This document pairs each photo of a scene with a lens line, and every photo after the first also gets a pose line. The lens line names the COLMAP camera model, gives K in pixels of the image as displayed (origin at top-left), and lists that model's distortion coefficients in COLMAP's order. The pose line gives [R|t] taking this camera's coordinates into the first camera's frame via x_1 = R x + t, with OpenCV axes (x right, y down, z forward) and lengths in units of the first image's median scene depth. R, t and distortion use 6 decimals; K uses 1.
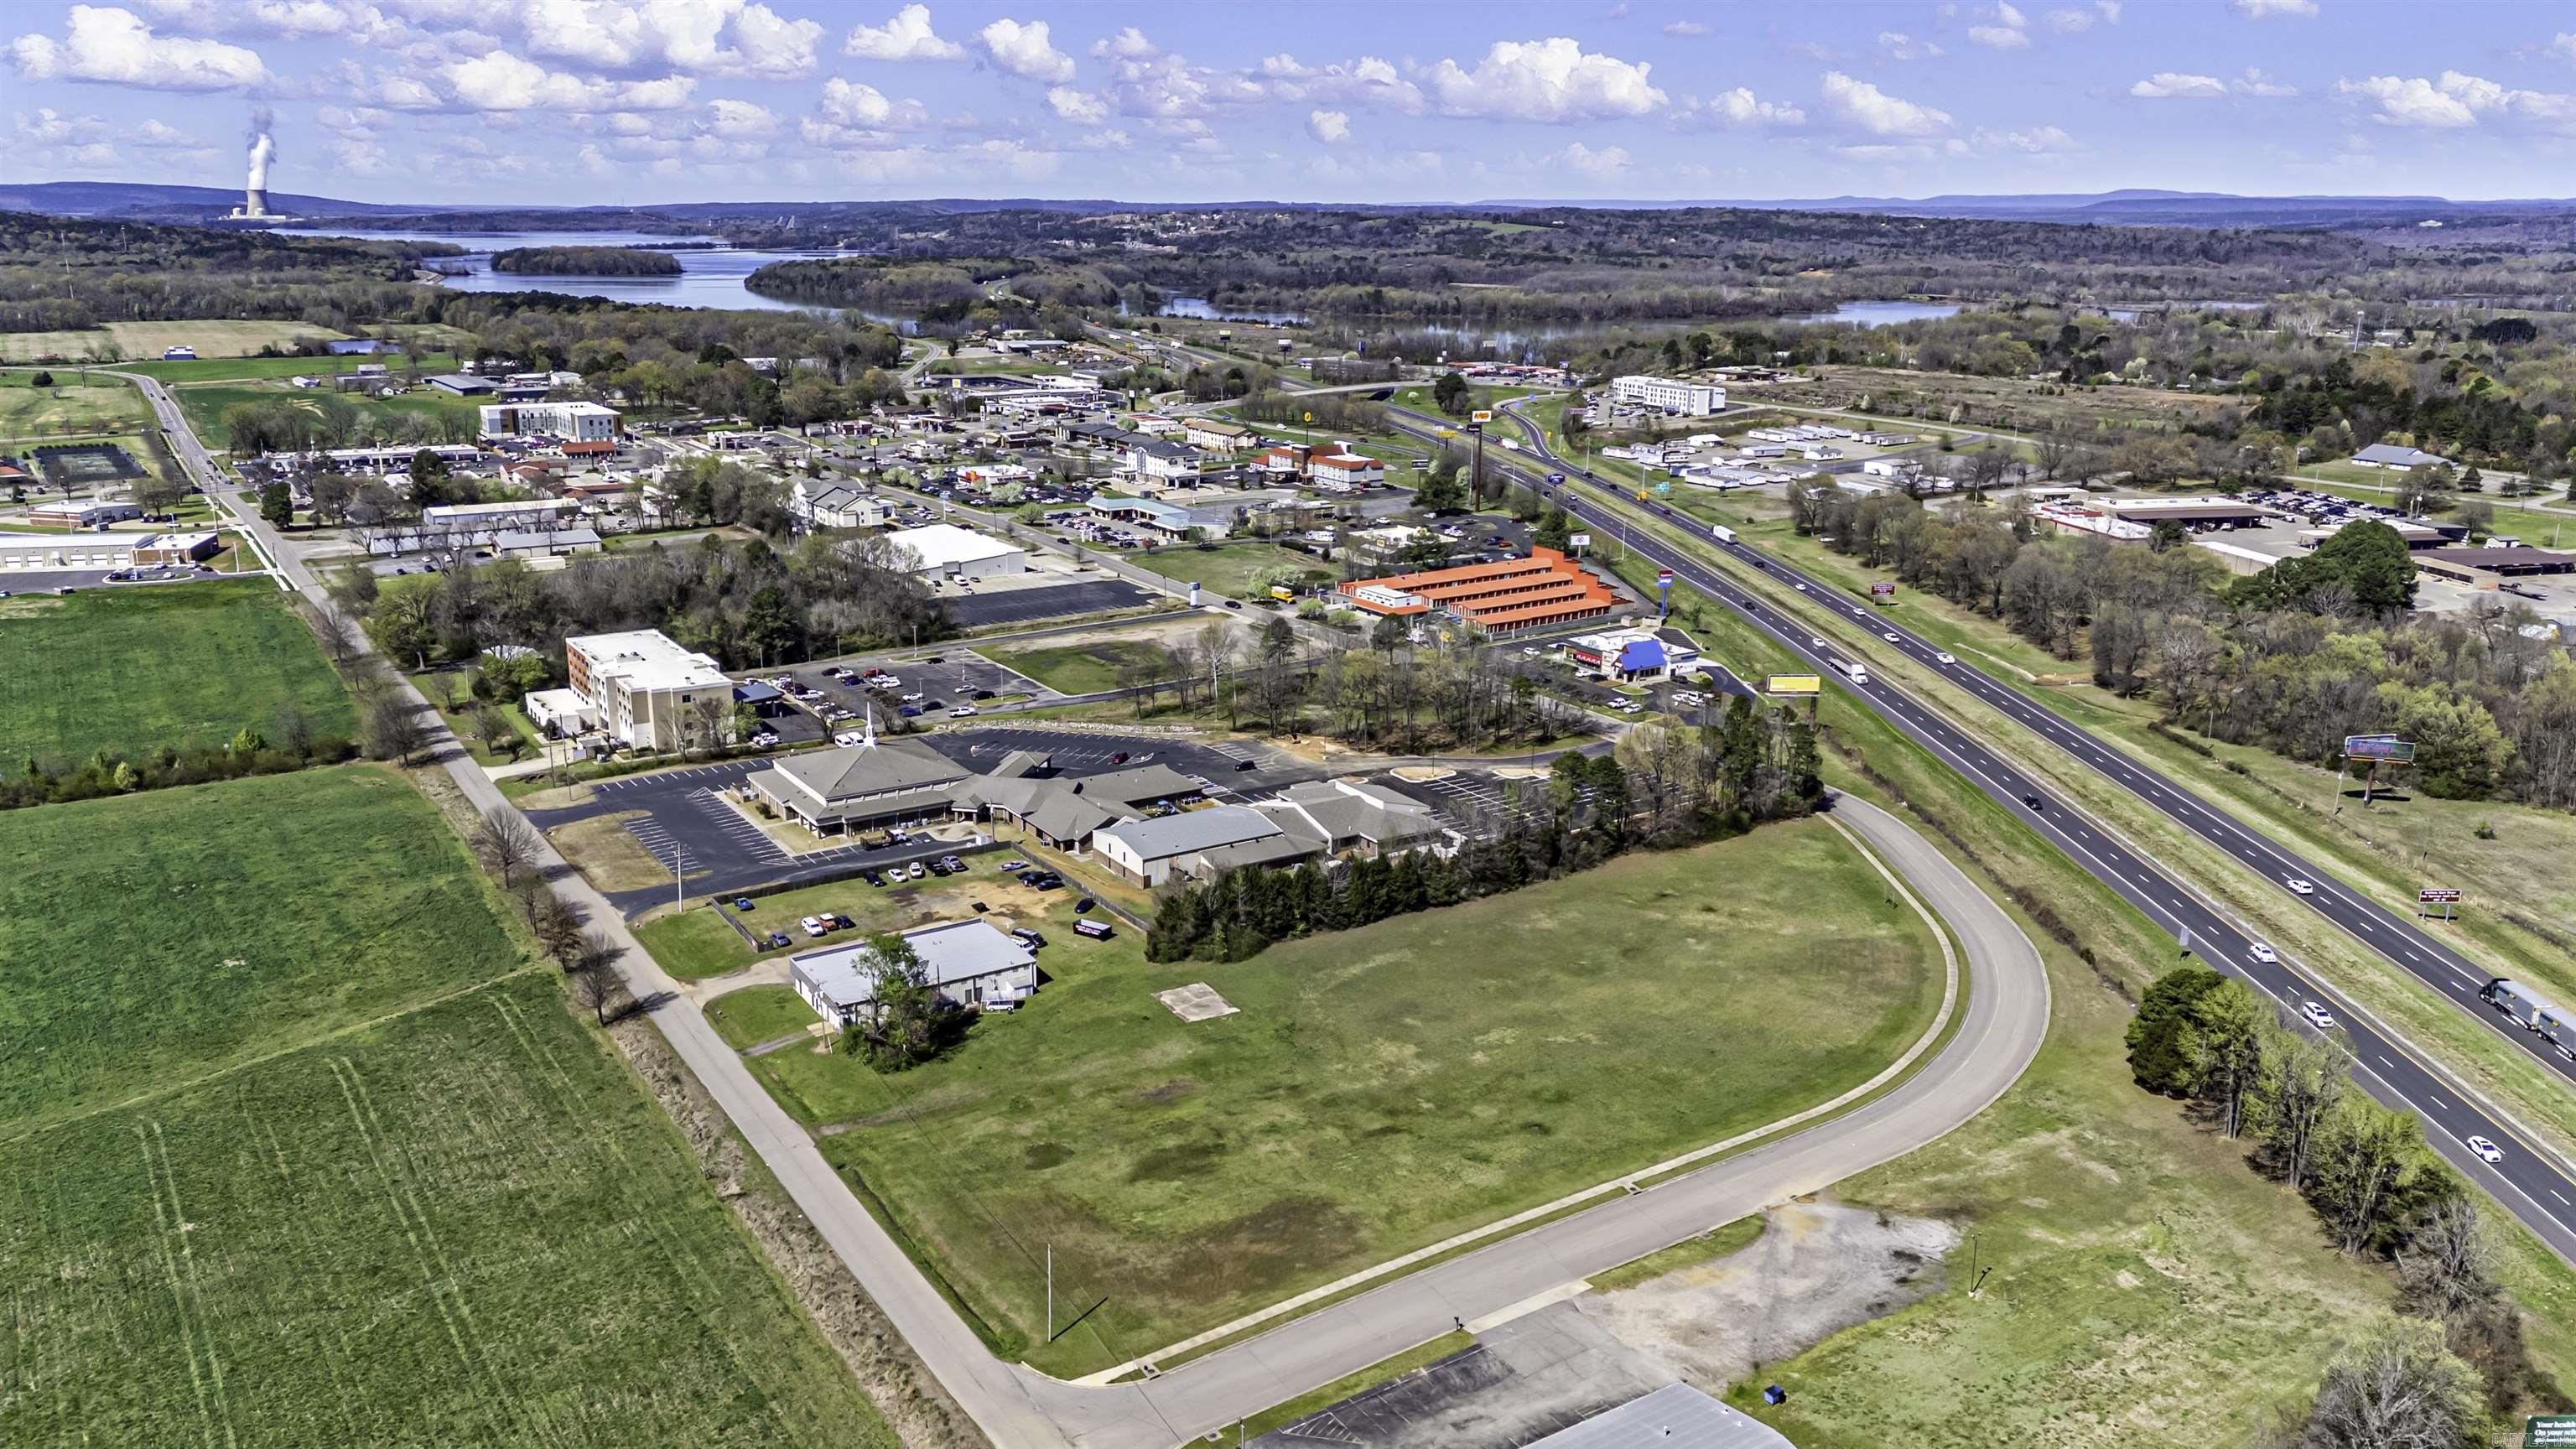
lens RADIAL K [[1846.4, 0, 1291.9], [0, 1846.4, 804.5], [0, 0, 1]] dist [0.101669, -0.115643]
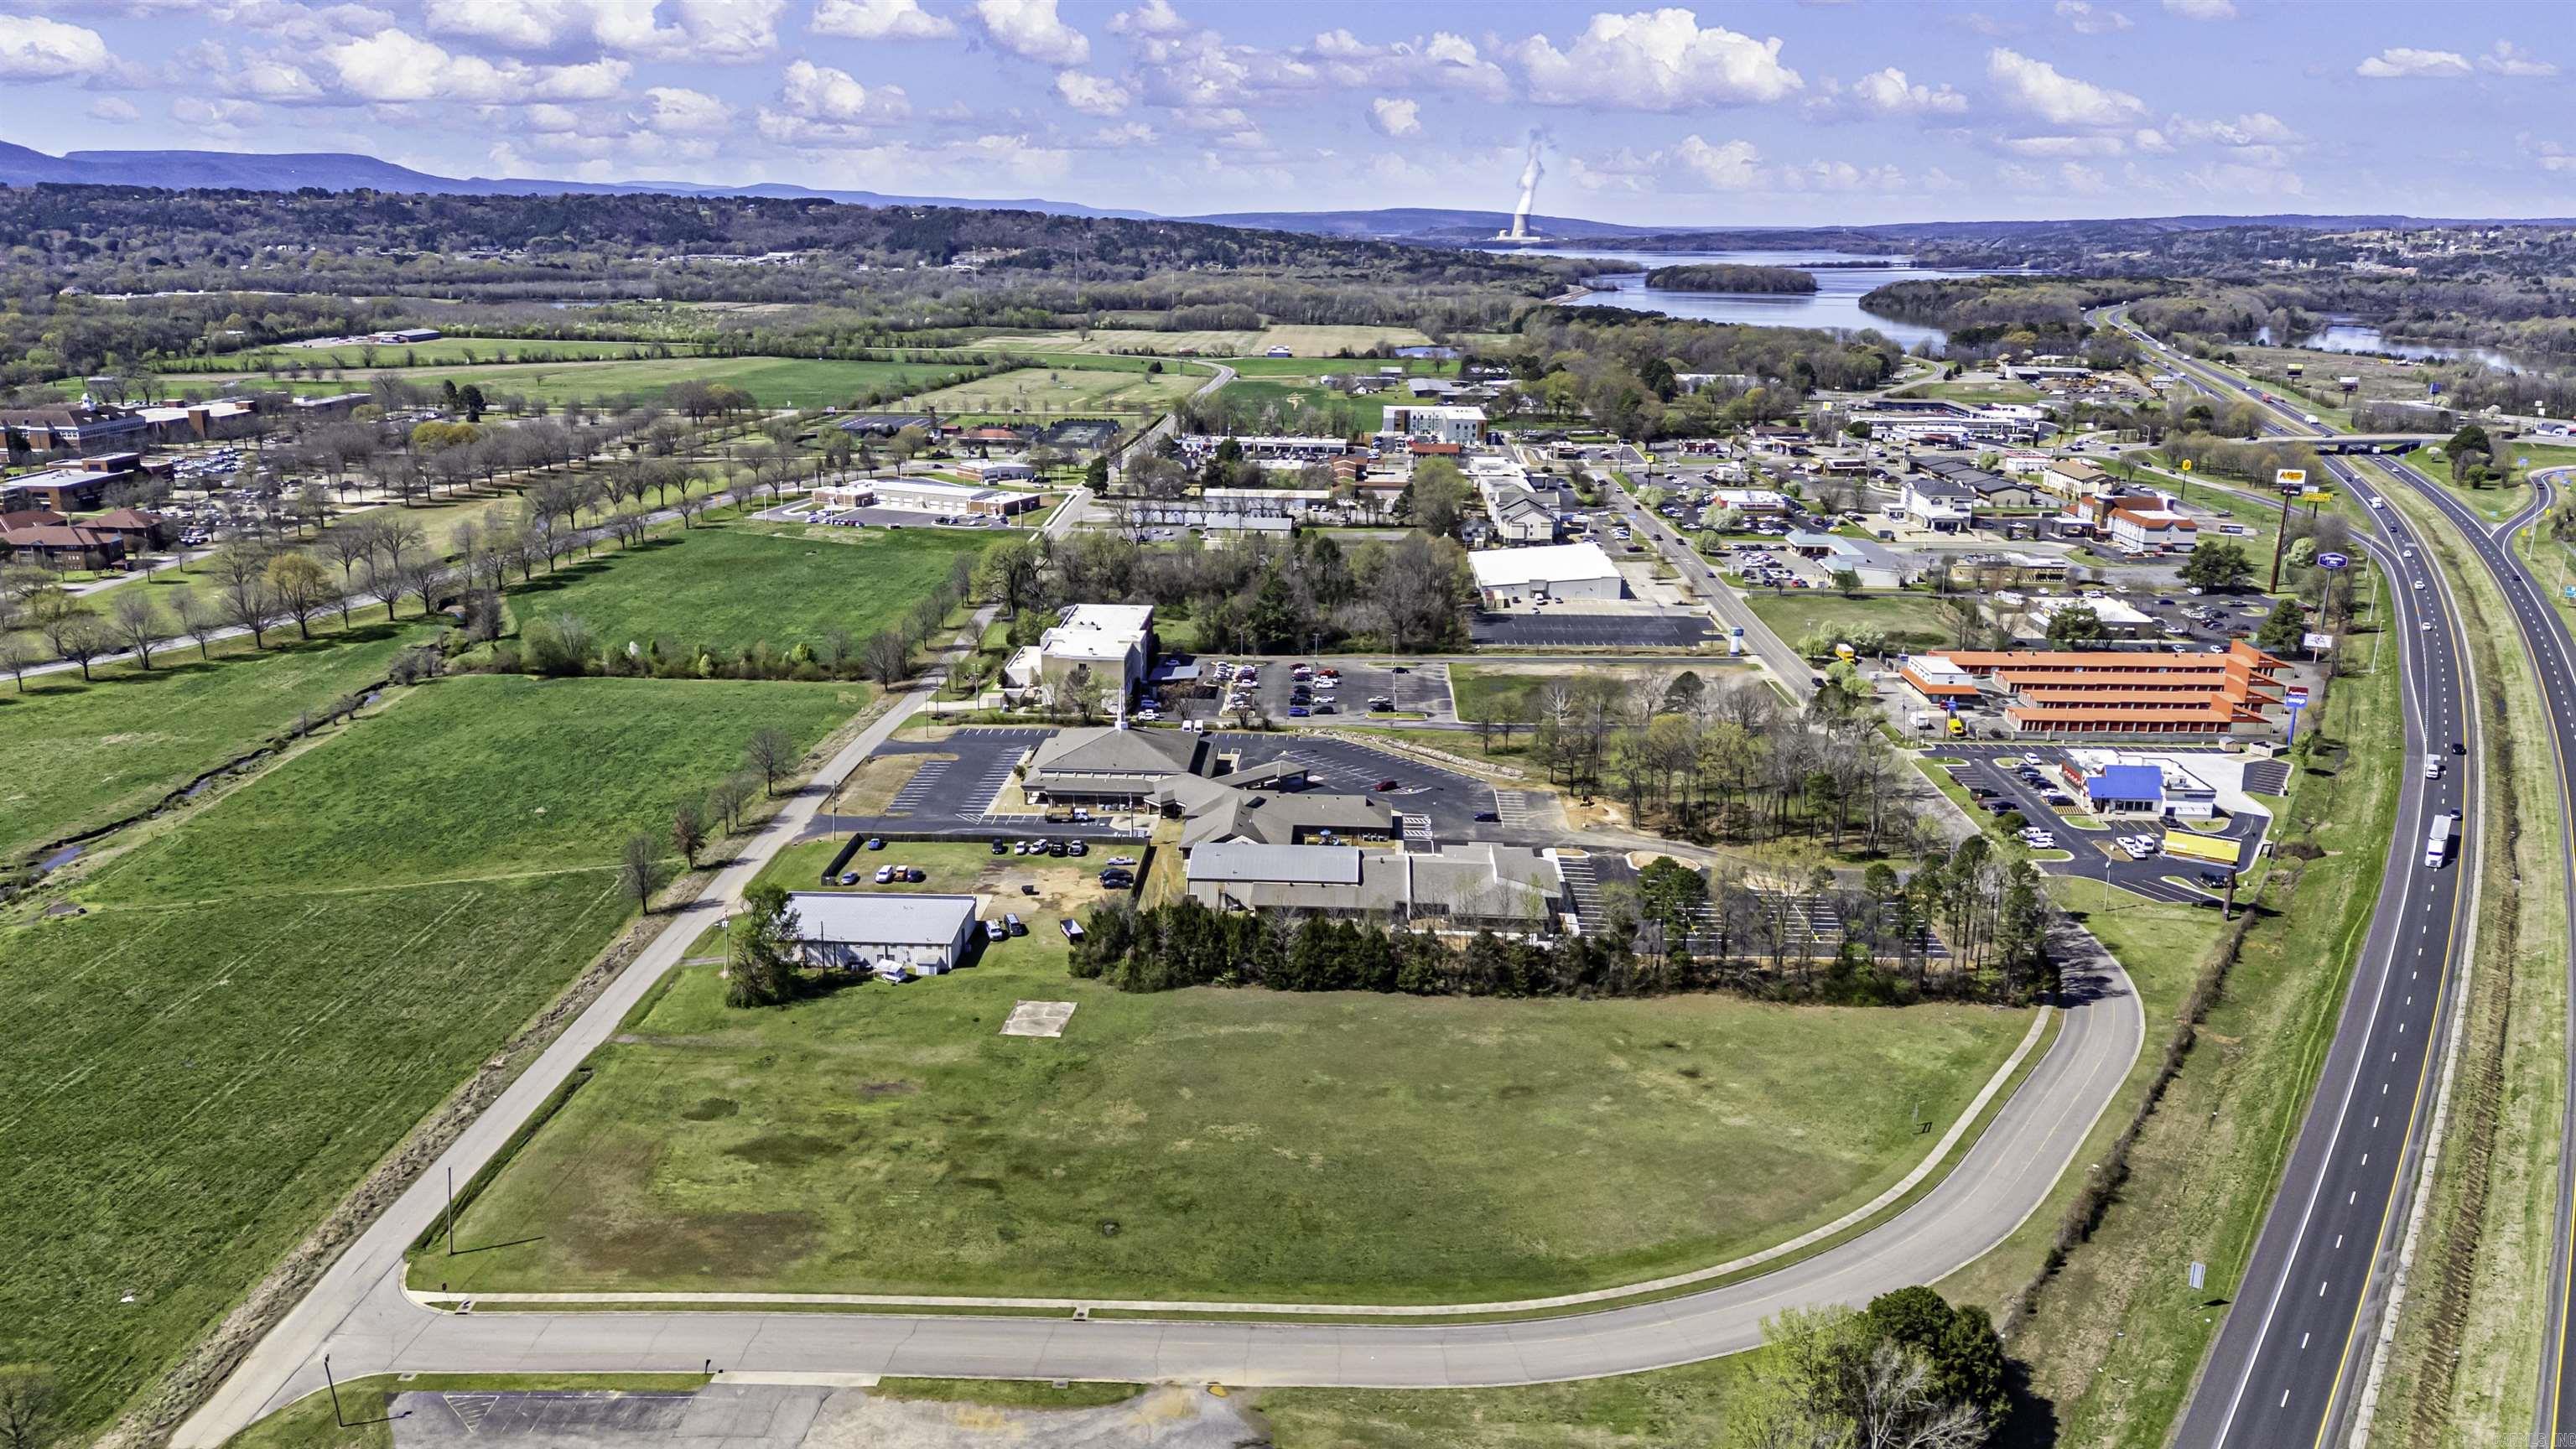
lens RADIAL K [[1846.4, 0, 1291.9], [0, 1846.4, 804.5], [0, 0, 1]] dist [0.101669, -0.115643]
pose [[0.817989, 0.177745, -0.547084, 0.547370], [-0.182846, 0.982079, 0.045686, -0.070426], [0.545401, 0.062662, 0.835830, 0.229804]]
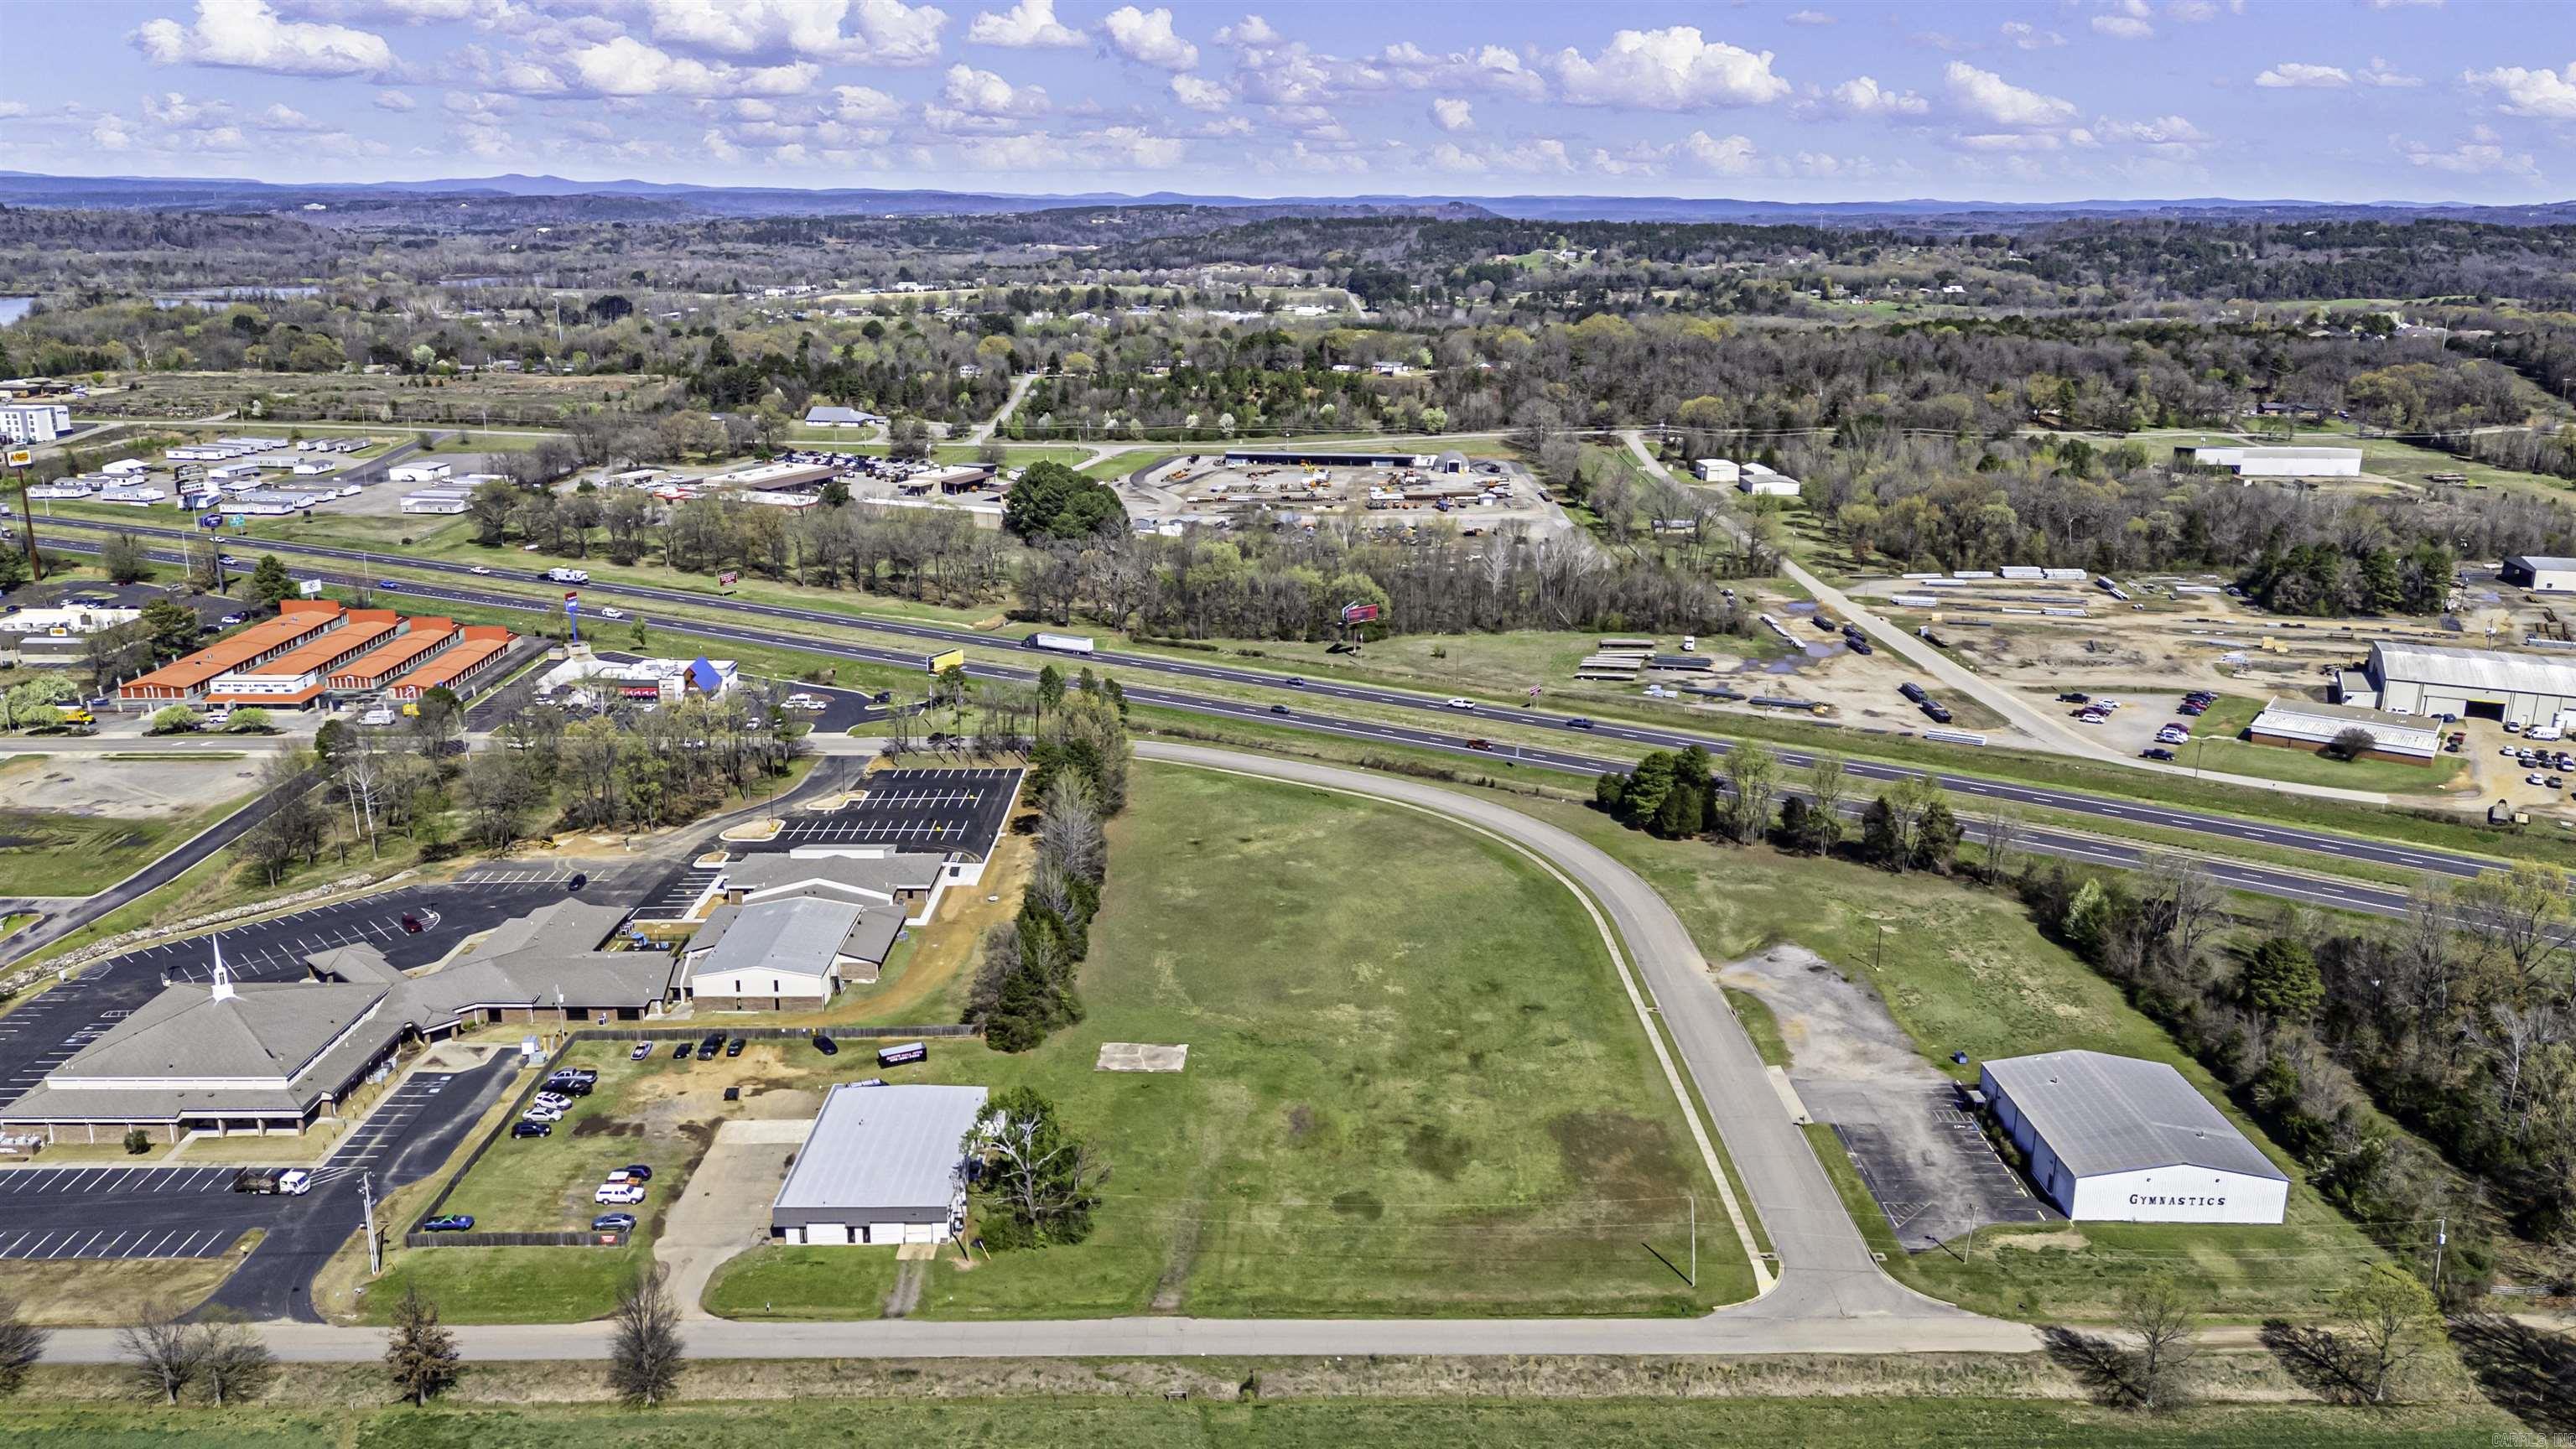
lens RADIAL K [[1864.6, 0, 1295.7], [0, 1864.6, 773.2], [0, 0, 1]] dist [0.104529, -0.108580]
pose [[0.532758, -0.246006, 0.809722, -0.702989], [0.253786, 0.959221, 0.124446, -0.122557], [-0.807317, 0.139196, 0.573466, 0.353126]]
